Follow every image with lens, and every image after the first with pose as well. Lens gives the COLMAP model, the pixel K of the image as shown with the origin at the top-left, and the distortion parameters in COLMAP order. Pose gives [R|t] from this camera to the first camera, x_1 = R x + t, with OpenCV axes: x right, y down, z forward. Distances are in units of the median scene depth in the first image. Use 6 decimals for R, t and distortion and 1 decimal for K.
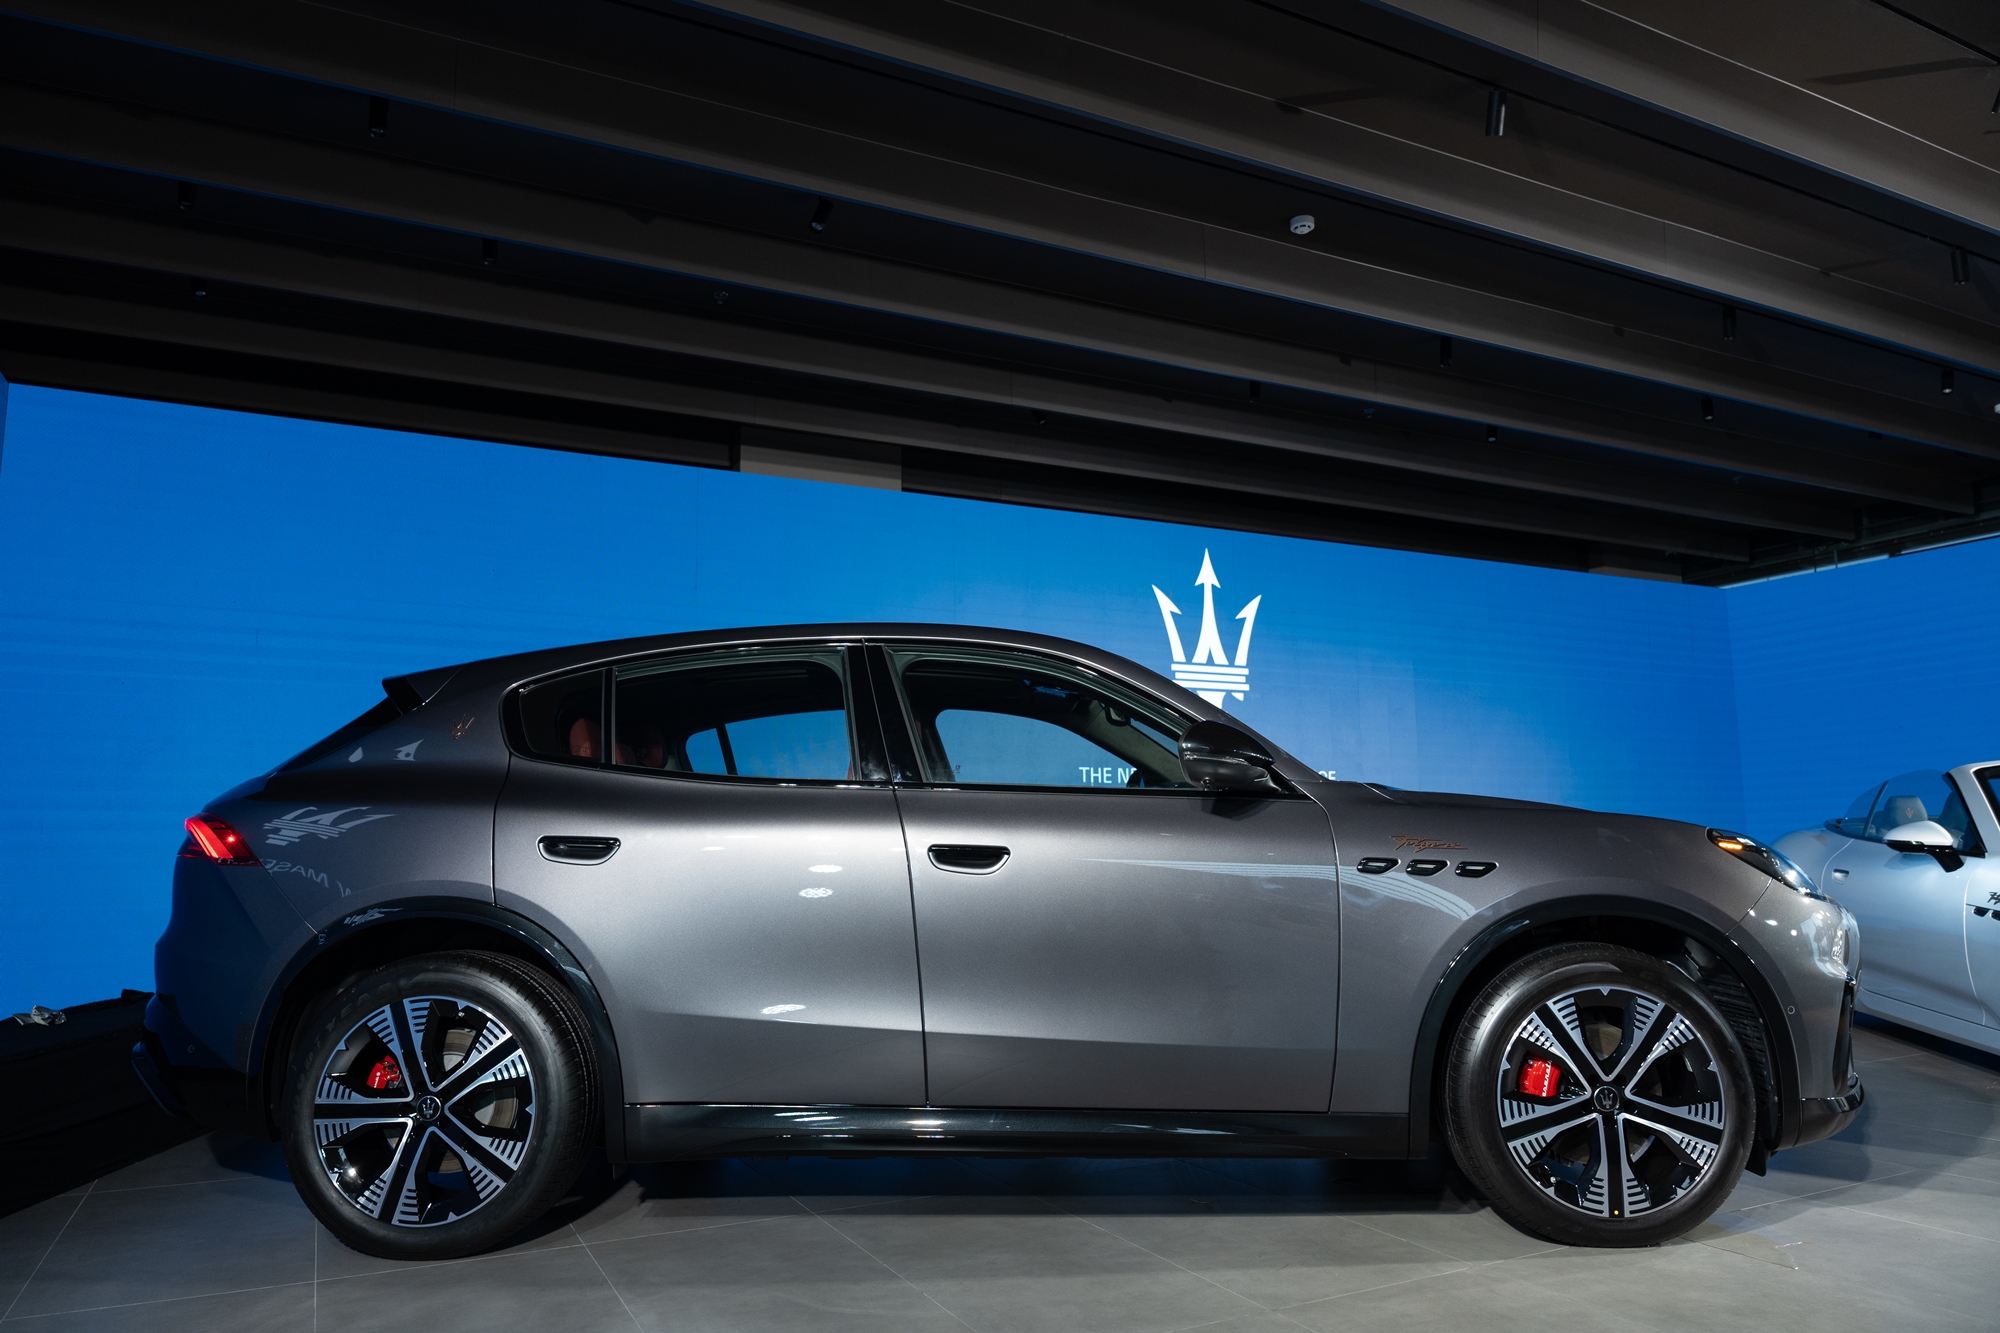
lens RADIAL K [[1329.1, 0, 1006.0], [0, 1329.1, 704.5], [0, 0, 1]] dist [0.024156, -0.000184]
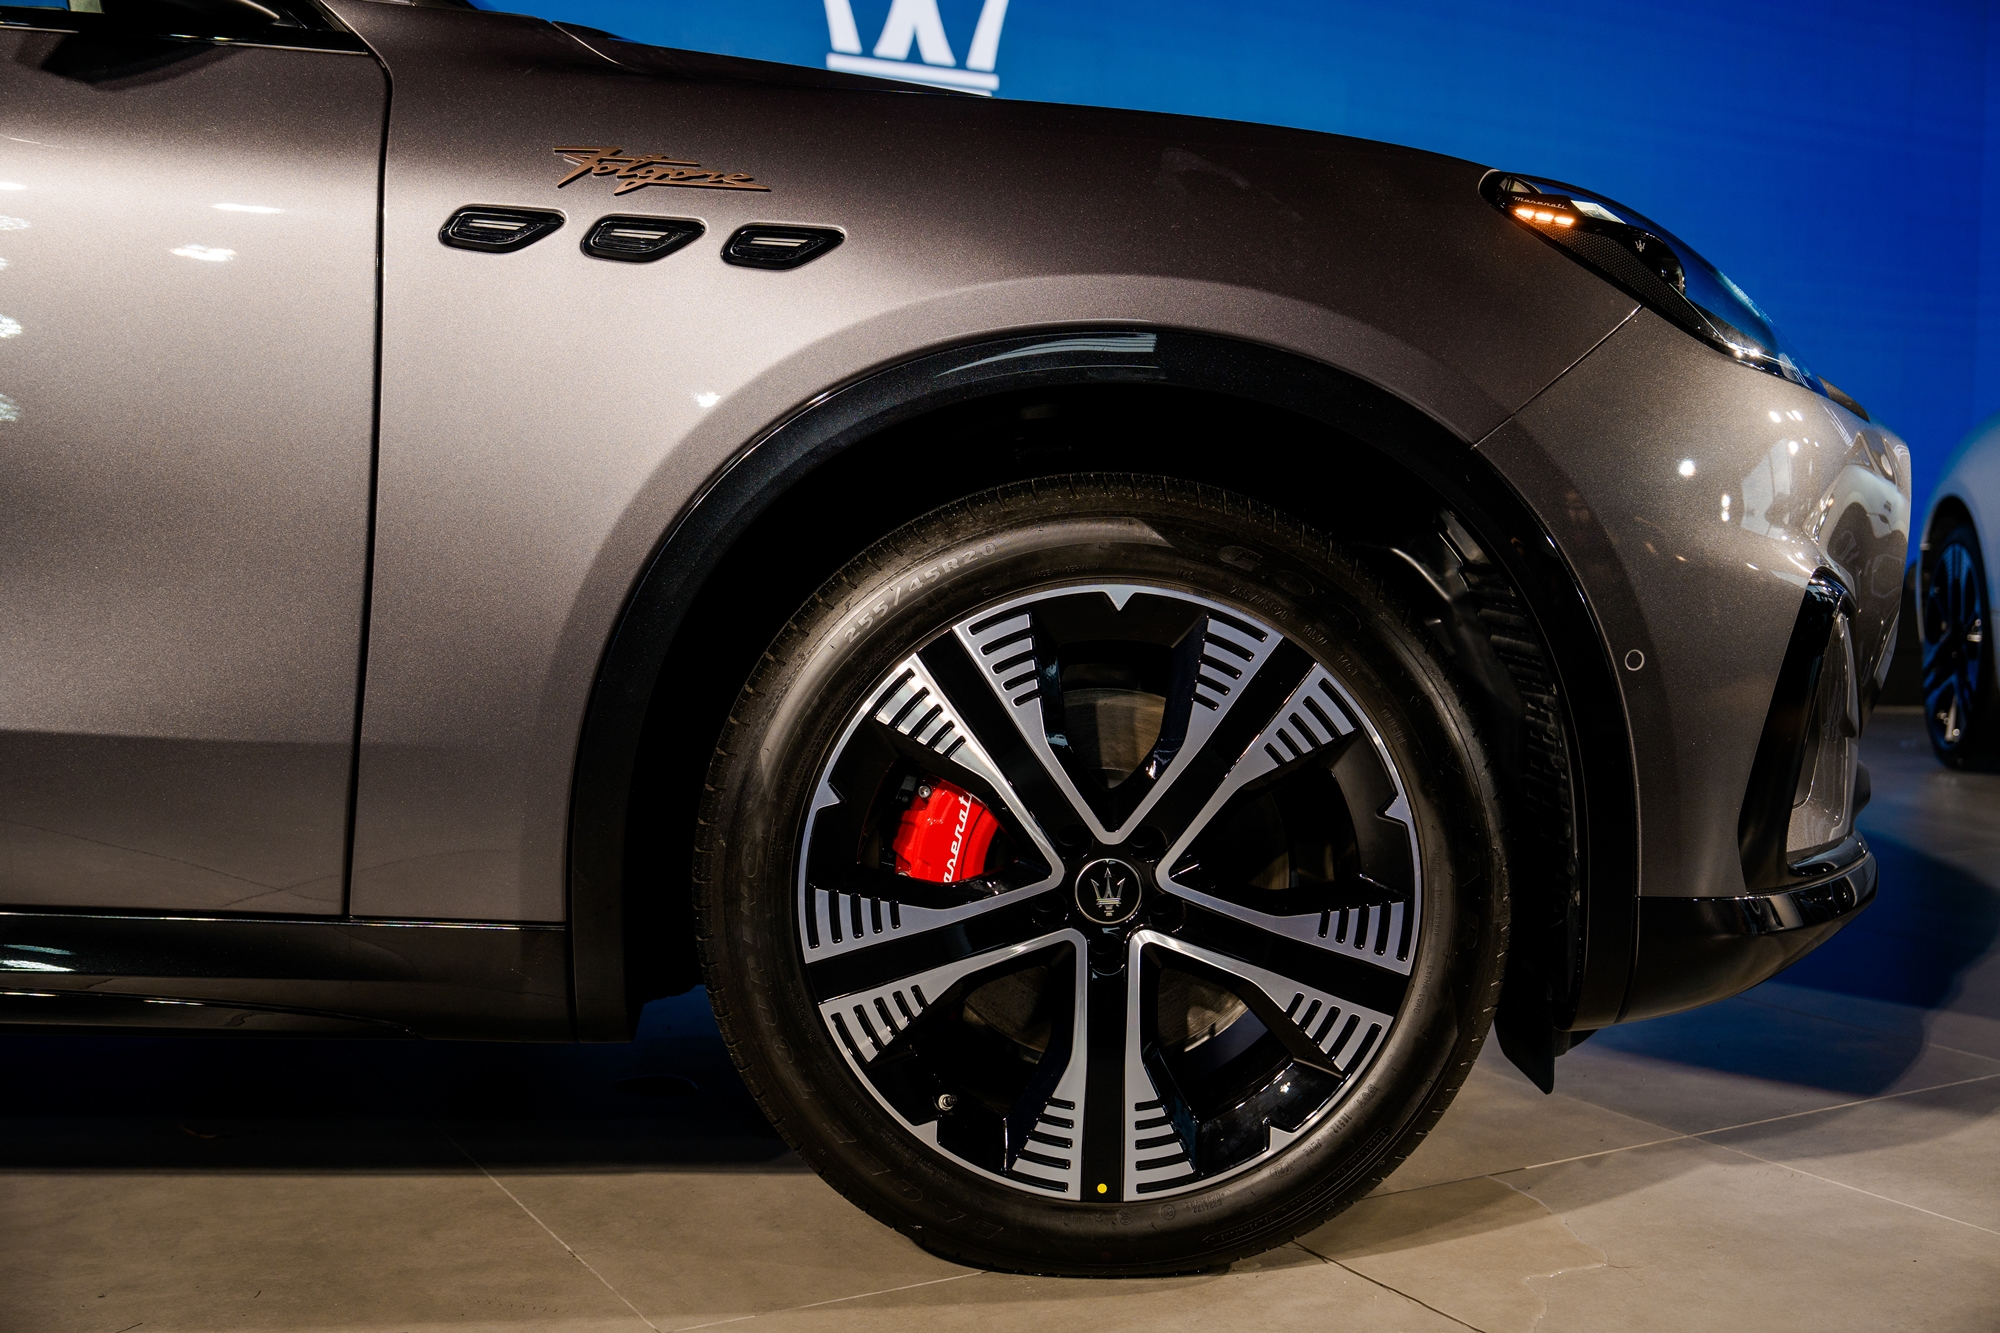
lens RADIAL K [[2065.5, 0, 1000.0], [0, 2065.5, 666.5], [0, 0, 1]] dist [0.004299, 0.111135]
pose [[0.999476, 0.021926, 0.023812, 0.405590], [-0.025697, 0.984798, 0.171790, 0.139494], [-0.019683, -0.172312, 0.984846, 0.460923]]
